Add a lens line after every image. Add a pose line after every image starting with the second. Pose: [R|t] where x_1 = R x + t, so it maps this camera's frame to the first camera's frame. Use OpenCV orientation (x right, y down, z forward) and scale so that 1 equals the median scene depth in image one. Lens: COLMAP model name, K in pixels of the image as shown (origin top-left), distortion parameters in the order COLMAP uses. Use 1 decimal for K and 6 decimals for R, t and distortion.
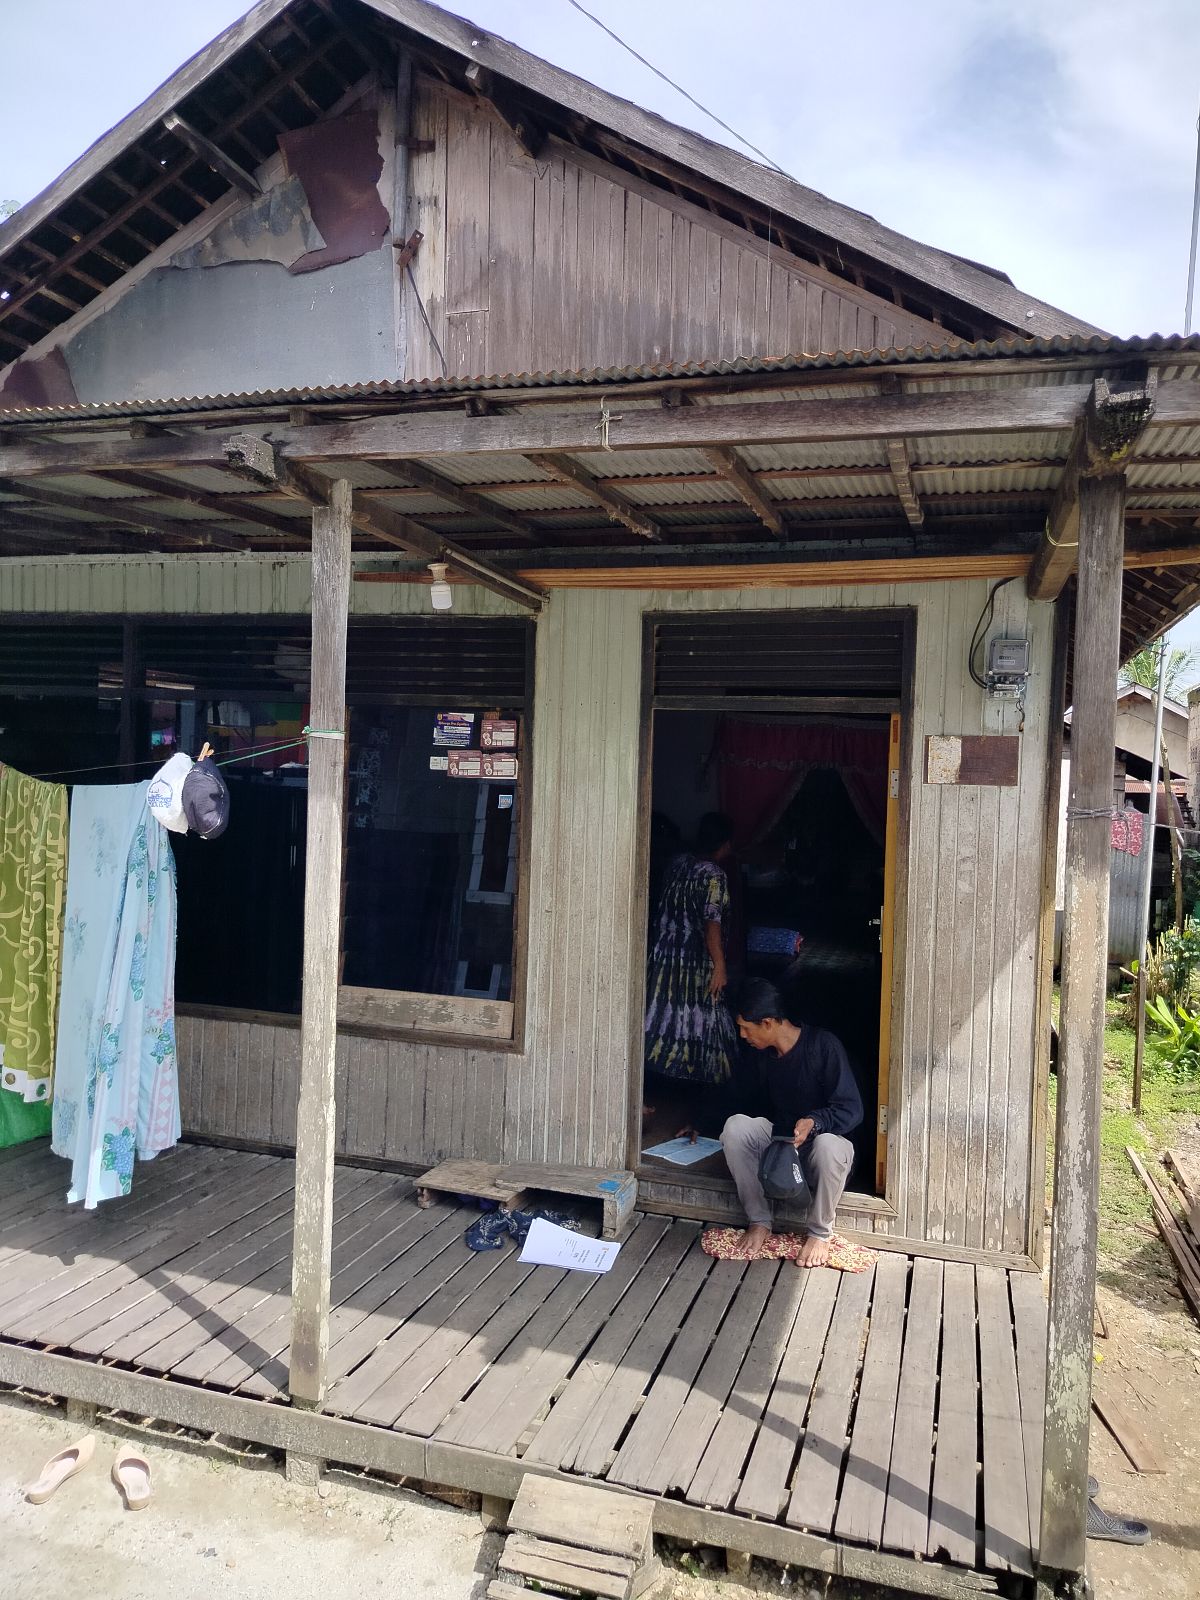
lens RADIAL K [[1120.7, 0, 641.3], [0, 1120.7, 793.6], [0, 0, 1]] dist [0.114707, -0.173438]
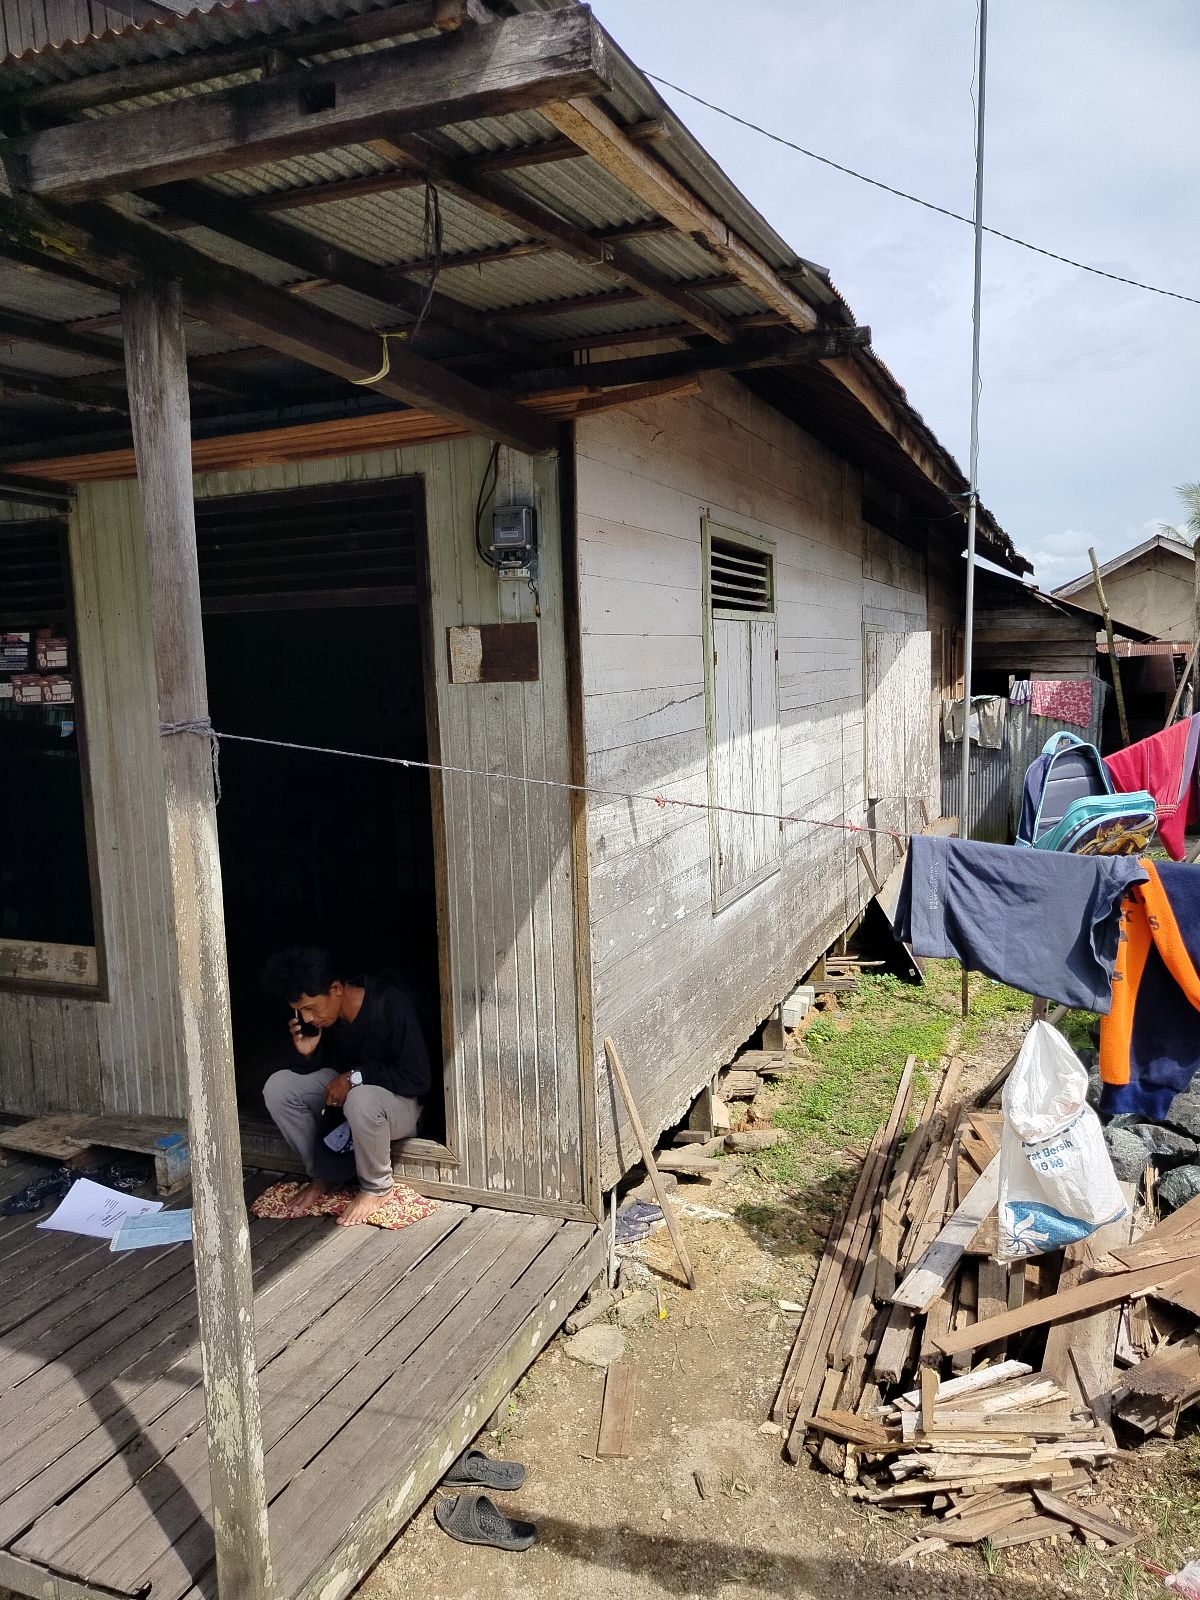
lens RADIAL K [[1120.7, 0, 641.3], [0, 1120.7, 793.6], [0, 0, 1]] dist [0.114707, -0.173438]
pose [[0.993665, -0.055668, -0.097623, 0.467348], [0.064401, 0.993974, 0.088707, 0.007951], [0.092096, -0.094432, 0.991262, 0.145506]]
